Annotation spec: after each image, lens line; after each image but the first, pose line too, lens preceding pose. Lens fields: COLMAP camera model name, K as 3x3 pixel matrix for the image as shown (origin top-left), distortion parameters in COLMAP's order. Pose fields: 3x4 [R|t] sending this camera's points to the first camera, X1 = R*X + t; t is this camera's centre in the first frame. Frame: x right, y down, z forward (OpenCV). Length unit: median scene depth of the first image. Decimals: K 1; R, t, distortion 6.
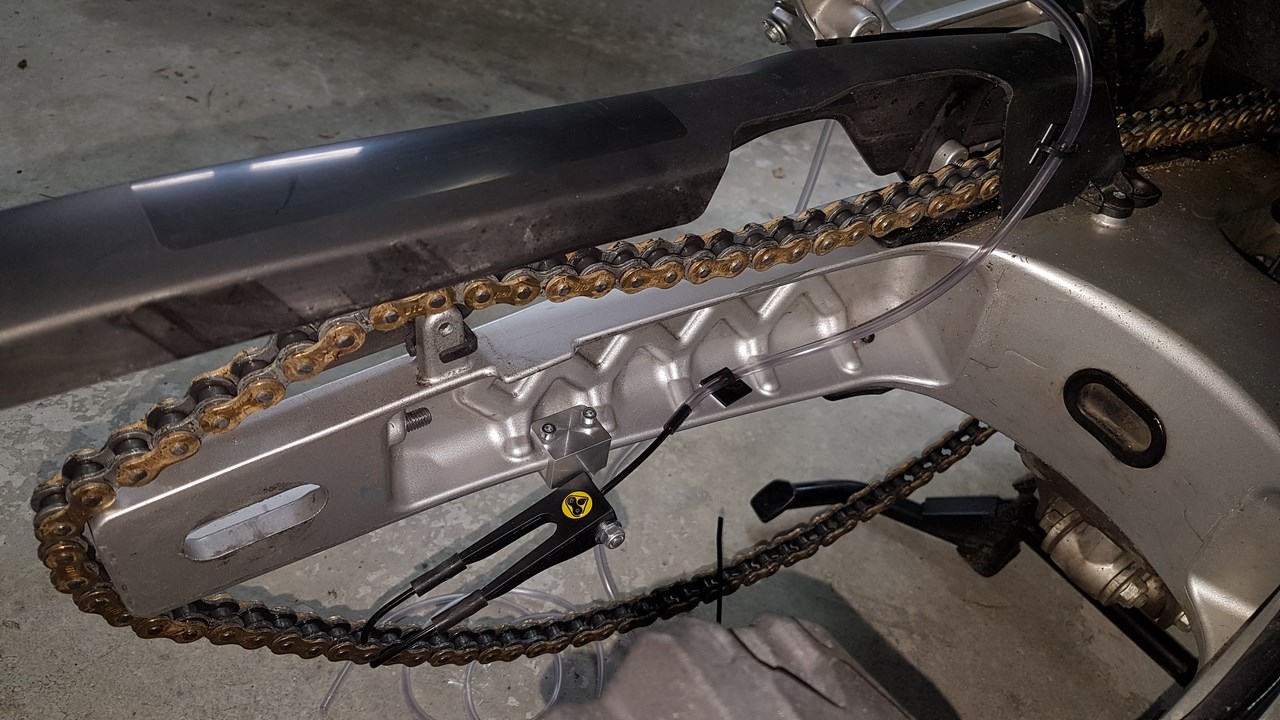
lens RADIAL K [[1036.1, 0, 659.4], [0, 1036.1, 337.5], [0, 0, 1]] dist [0.169912, -0.317704]
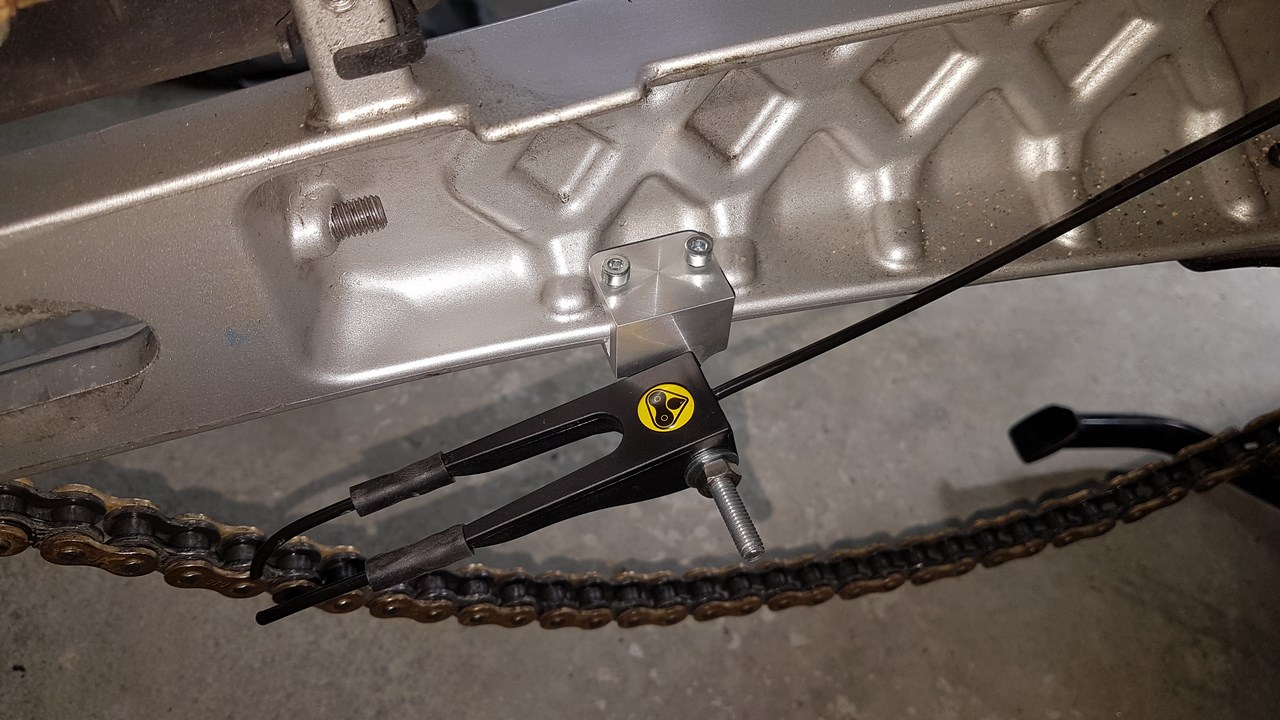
lens RADIAL K [[1036.1, 0, 659.4], [0, 1036.1, 337.5], [0, 0, 1]] dist [0.169912, -0.317704]
pose [[0.965378, 0.109541, -0.236741, 0.034435], [-0.083867, 0.989708, 0.115952, 0.051494], [0.247006, -0.092083, 0.964629, 0.418893]]
